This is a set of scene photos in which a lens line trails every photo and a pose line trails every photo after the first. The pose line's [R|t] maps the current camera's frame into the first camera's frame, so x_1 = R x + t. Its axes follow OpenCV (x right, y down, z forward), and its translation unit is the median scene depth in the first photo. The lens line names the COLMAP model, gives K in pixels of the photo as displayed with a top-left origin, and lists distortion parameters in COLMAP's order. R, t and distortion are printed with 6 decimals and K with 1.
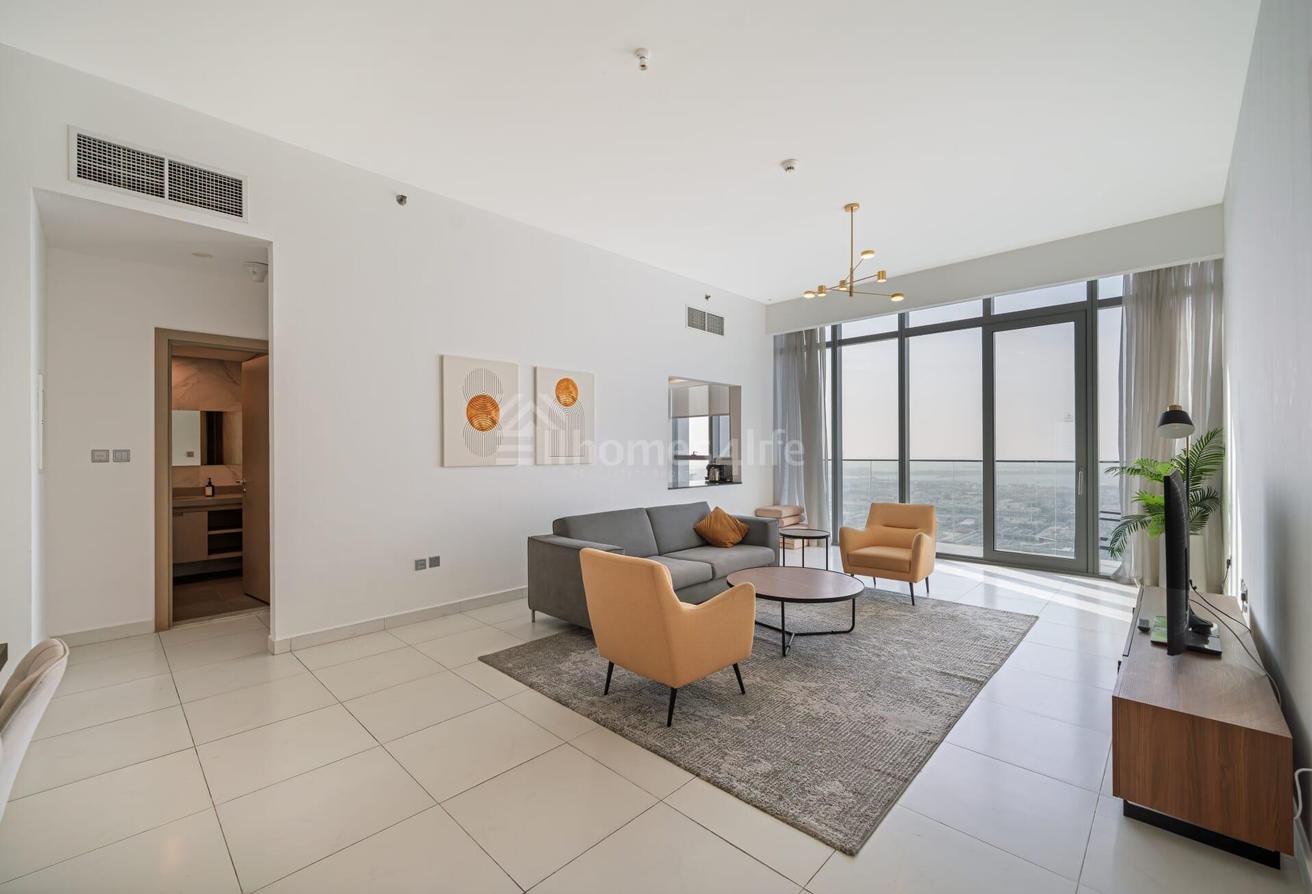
lens RADIAL K [[535.4, 0, 649.7], [0, 535.4, 450.8], [0, 0, 1]] dist [0.001468, -0.000466]
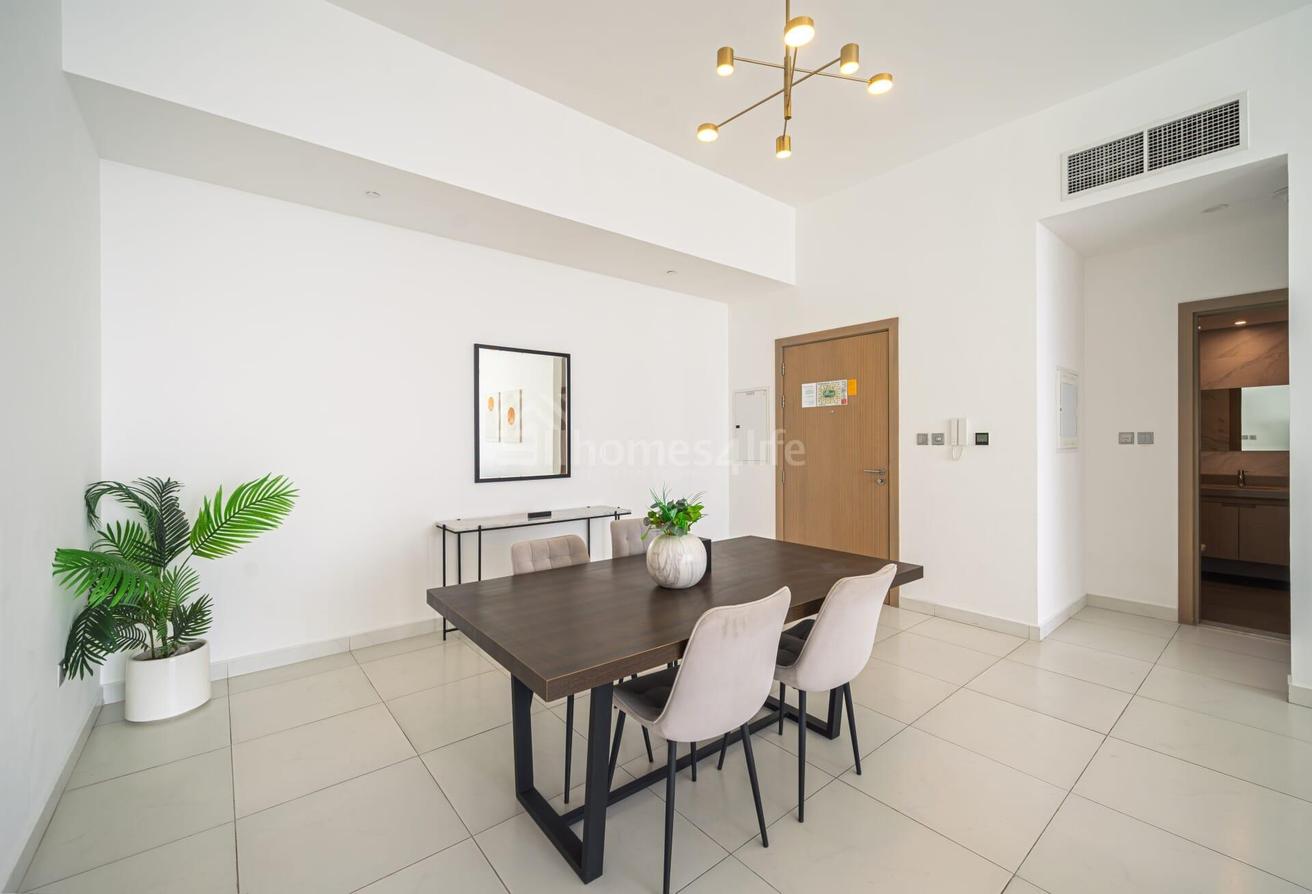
lens RADIAL K [[535.4, 0, 658.3], [0, 535.4, 441.4], [0, 0, 1]] dist [0.001468, -0.000466]
pose [[-0.101433, 0.008267, -0.994808, 0.101387], [0.003684, 0.999962, 0.007934, 0.003399], [0.994836, -0.002860, -0.101460, 0.146774]]
